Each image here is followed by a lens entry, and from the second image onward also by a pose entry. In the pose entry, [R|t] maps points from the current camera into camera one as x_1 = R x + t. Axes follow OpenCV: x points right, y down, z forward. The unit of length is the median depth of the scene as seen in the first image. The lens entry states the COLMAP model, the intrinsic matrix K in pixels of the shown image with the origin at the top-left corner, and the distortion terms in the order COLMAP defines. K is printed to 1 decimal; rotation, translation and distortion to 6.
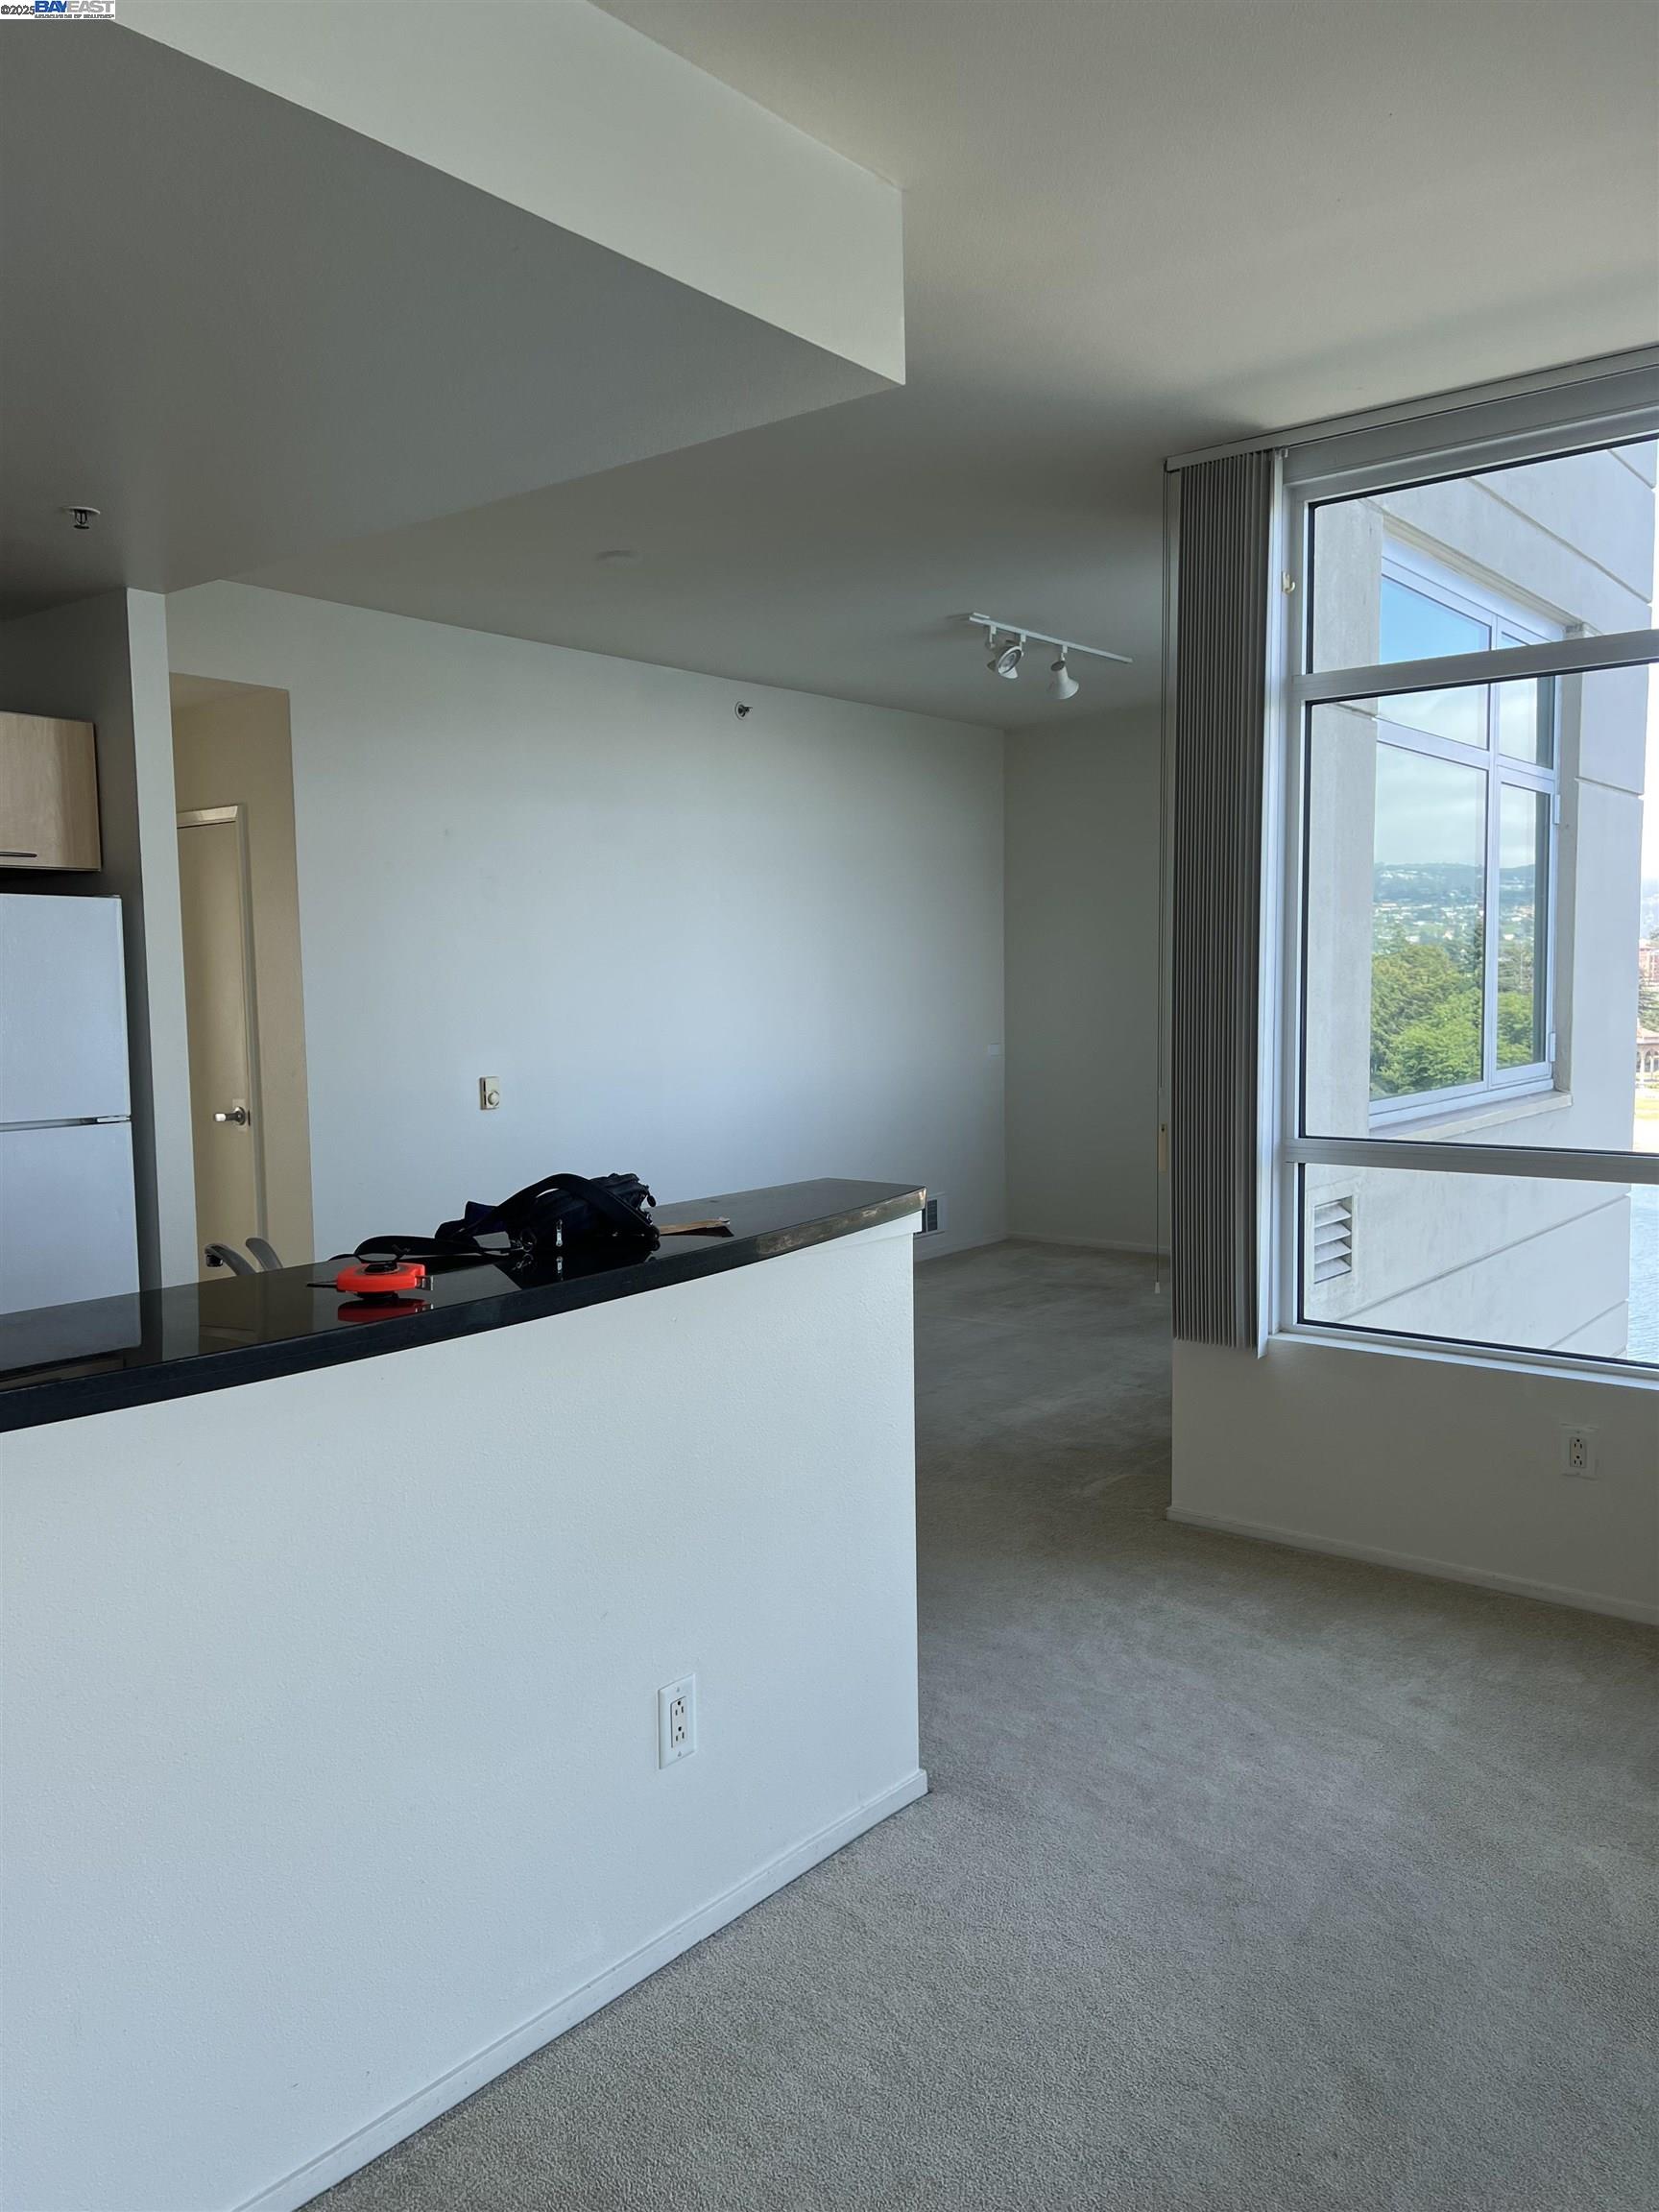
lens RADIAL K [[1671.0, 0, 830.7], [0, 1671.0, 1137.2], [0, 0, 1]] dist [0.092521, -0.124017]
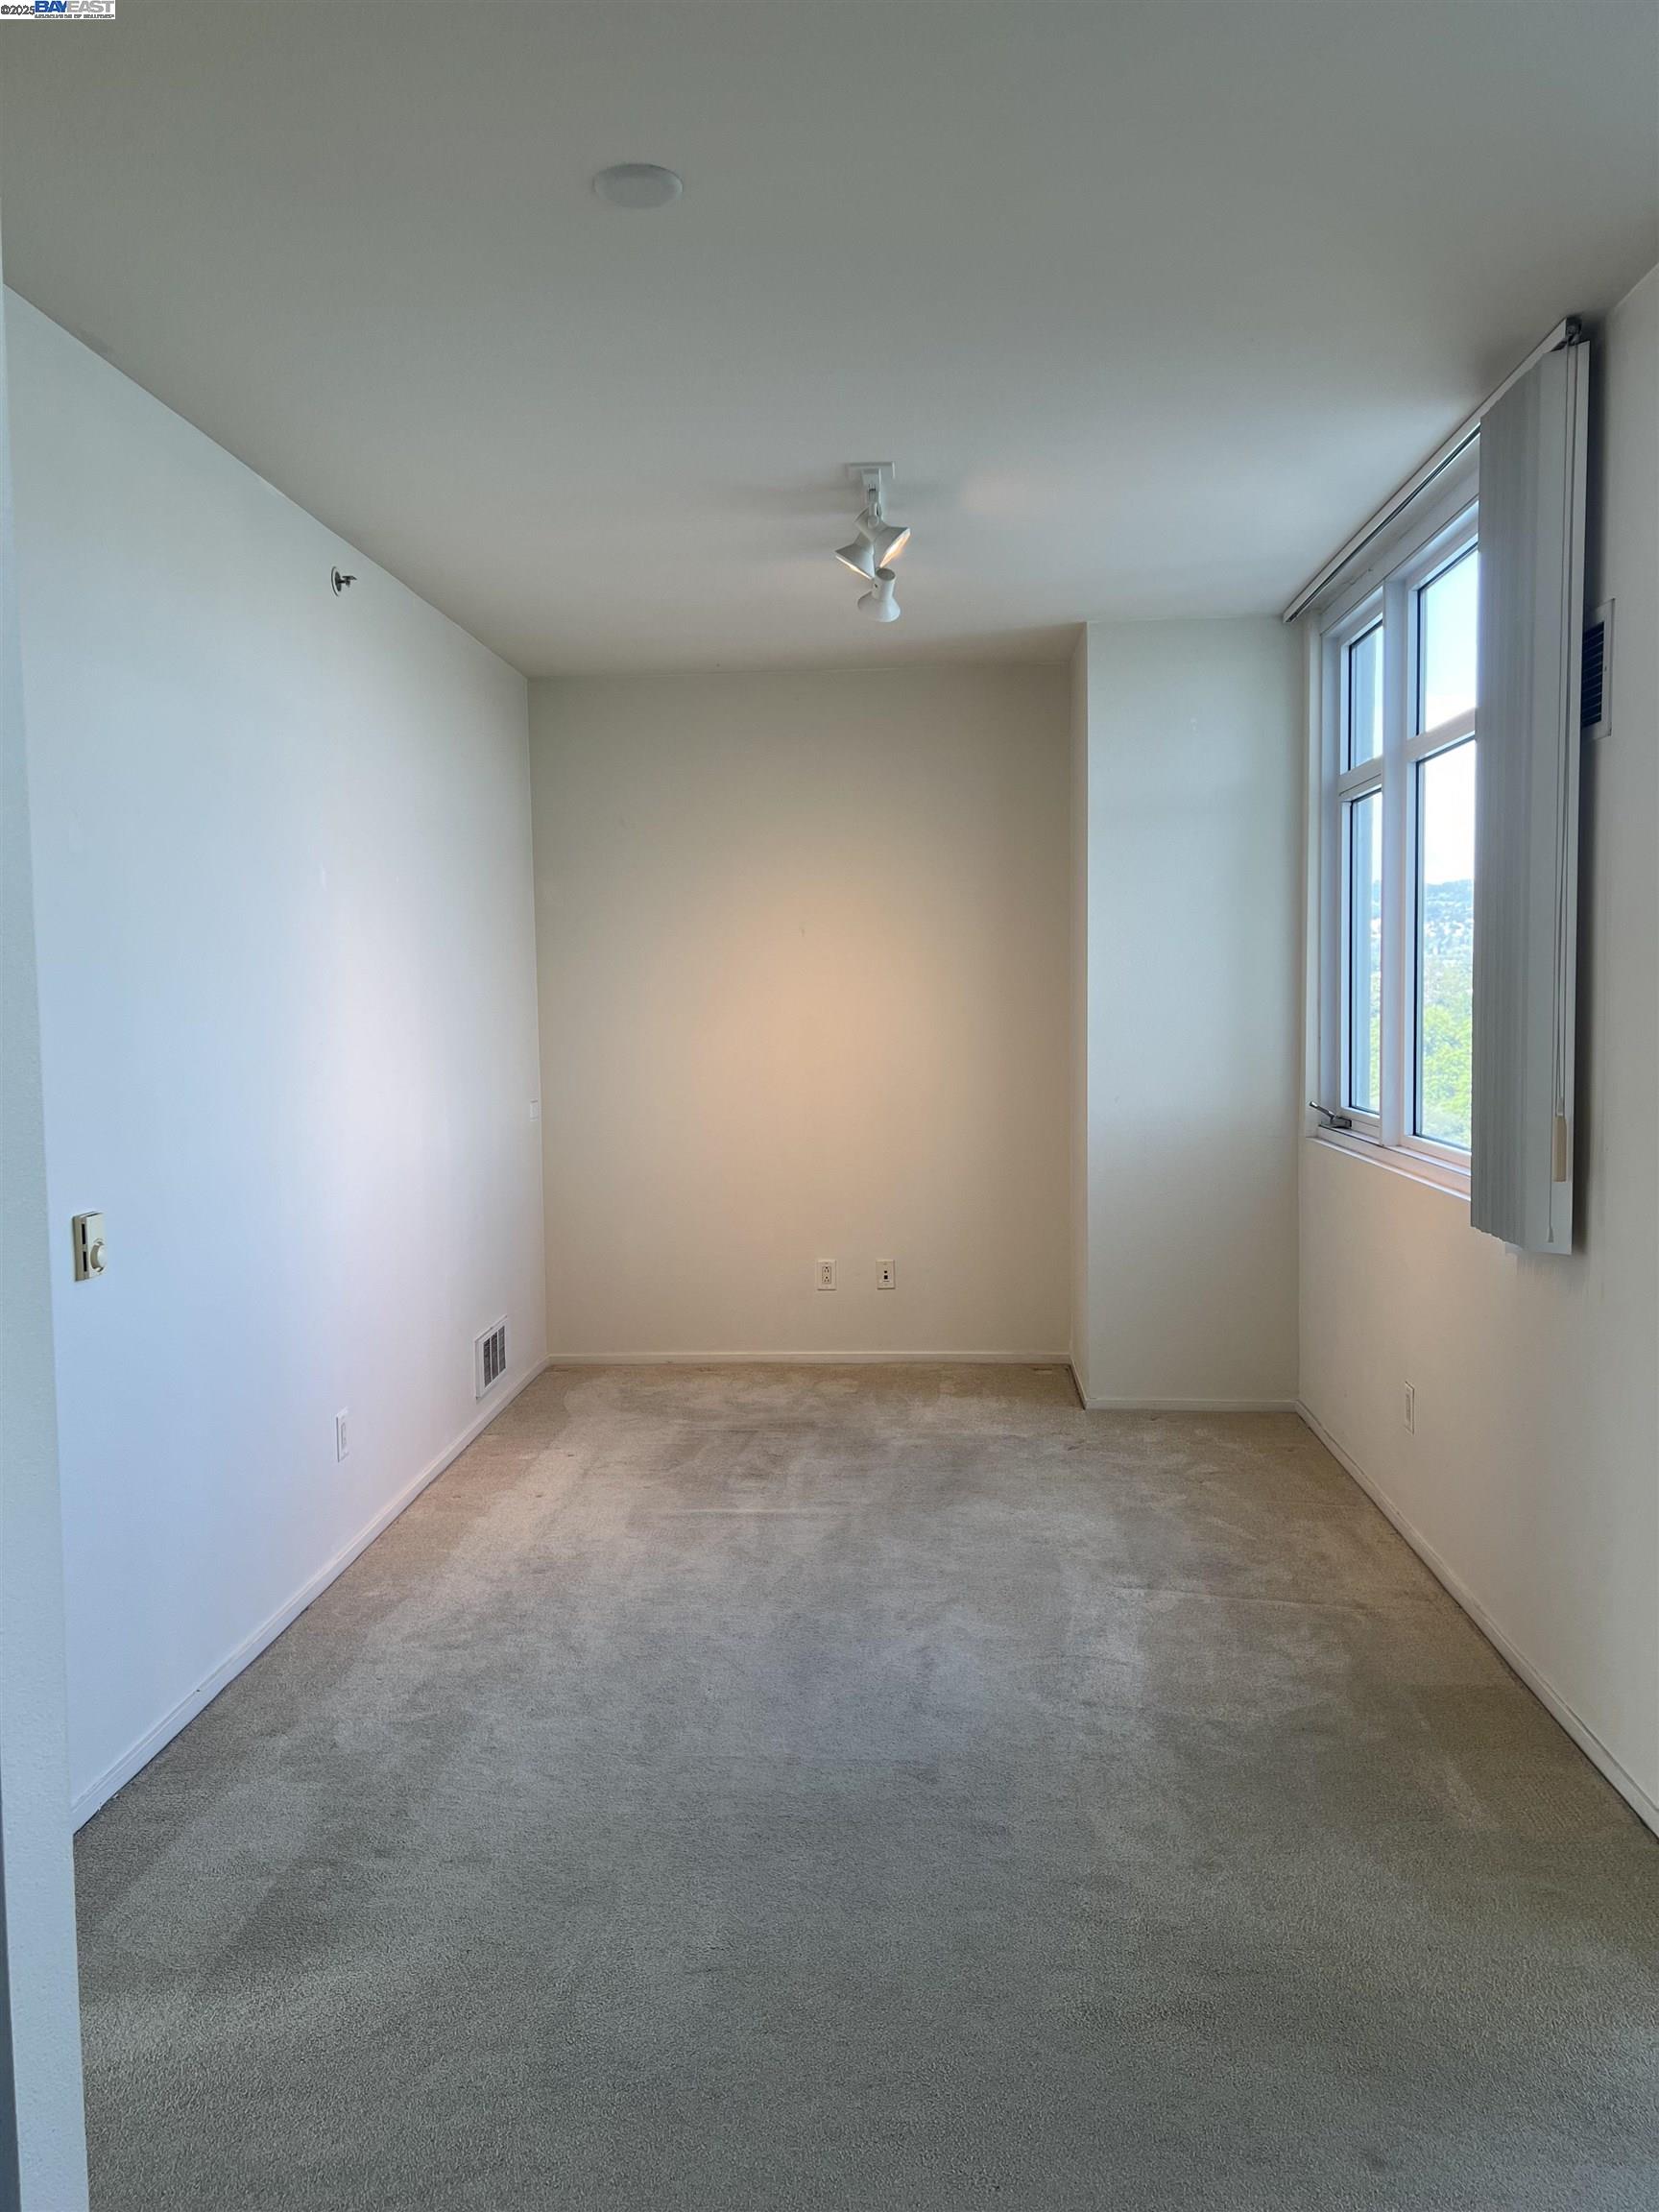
lens RADIAL K [[1671.0, 0, 830.7], [0, 1671.0, 1137.2], [0, 0, 1]] dist [0.092521, -0.124017]
pose [[0.816016, -0.042027, 0.576499, -0.385661], [0.053694, 0.998552, -0.003207, -0.055611], [-0.575530, 0.033572, 0.817092, 0.564366]]
